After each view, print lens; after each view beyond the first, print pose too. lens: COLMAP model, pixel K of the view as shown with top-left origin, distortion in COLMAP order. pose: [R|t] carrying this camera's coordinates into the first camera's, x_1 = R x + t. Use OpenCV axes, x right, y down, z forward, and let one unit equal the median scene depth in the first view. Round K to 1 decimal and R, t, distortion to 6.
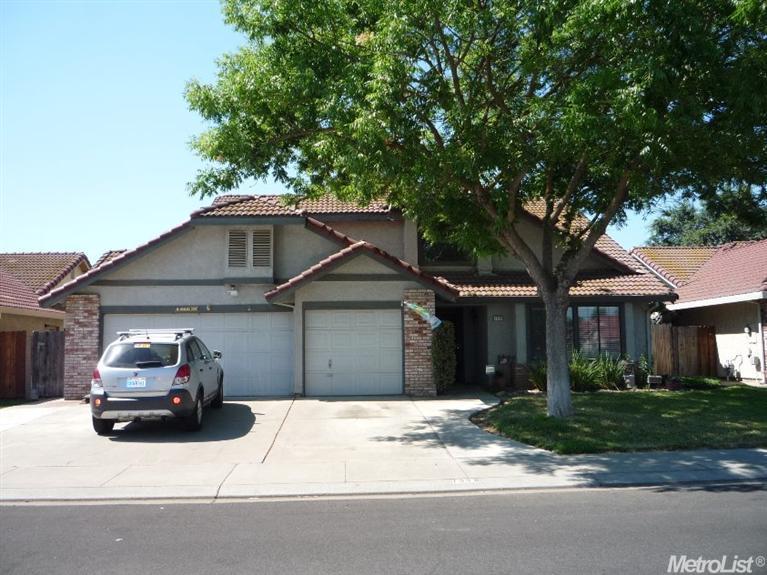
lens RADIAL K [[664.3, 0, 383.5], [0, 664.3, 287.5], [0, 0, 1]] dist [-0.054566, -0.000742]
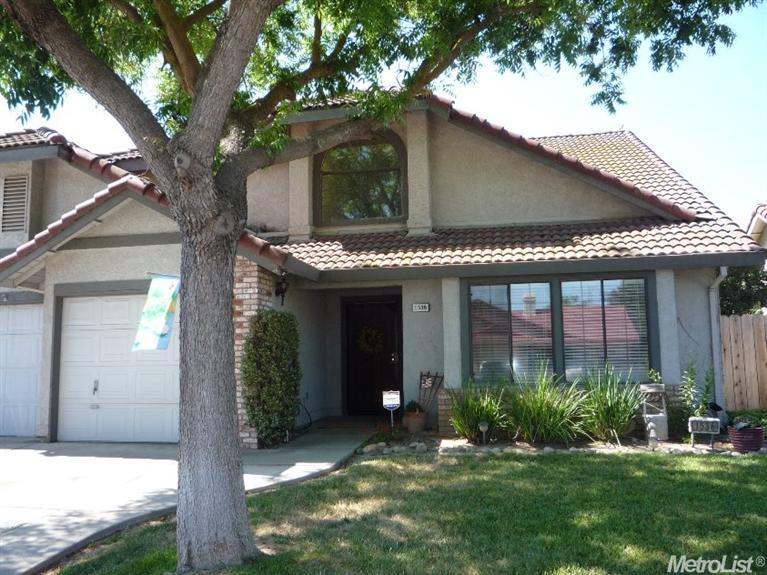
lens RADIAL K [[664.3, 0, 383.5], [0, 664.3, 287.5], [0, 0, 1]] dist [-0.054566, -0.000742]
pose [[0.968126, -0.031473, -0.248478, 0.310581], [0.027333, 0.999424, -0.020095, 0.043821], [0.248968, 0.012663, 0.968429, 0.485191]]
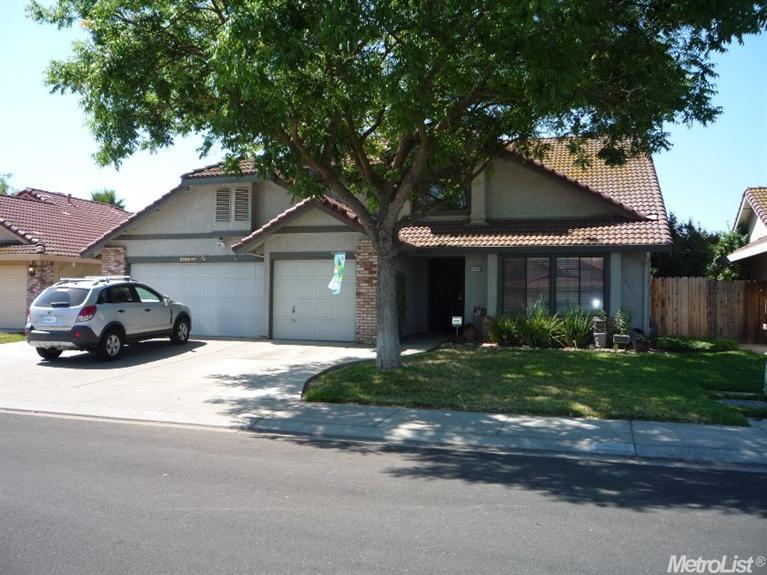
lens RADIAL K [[664.3, 0, 383.5], [0, 664.3, 287.5], [0, 0, 1]] dist [-0.054566, -0.000742]
pose [[0.932010, 0.017544, -0.362007, 0.436906], [0.011019, 0.996994, 0.076687, -0.002690], [0.362264, -0.075462, 0.929016, 0.051944]]
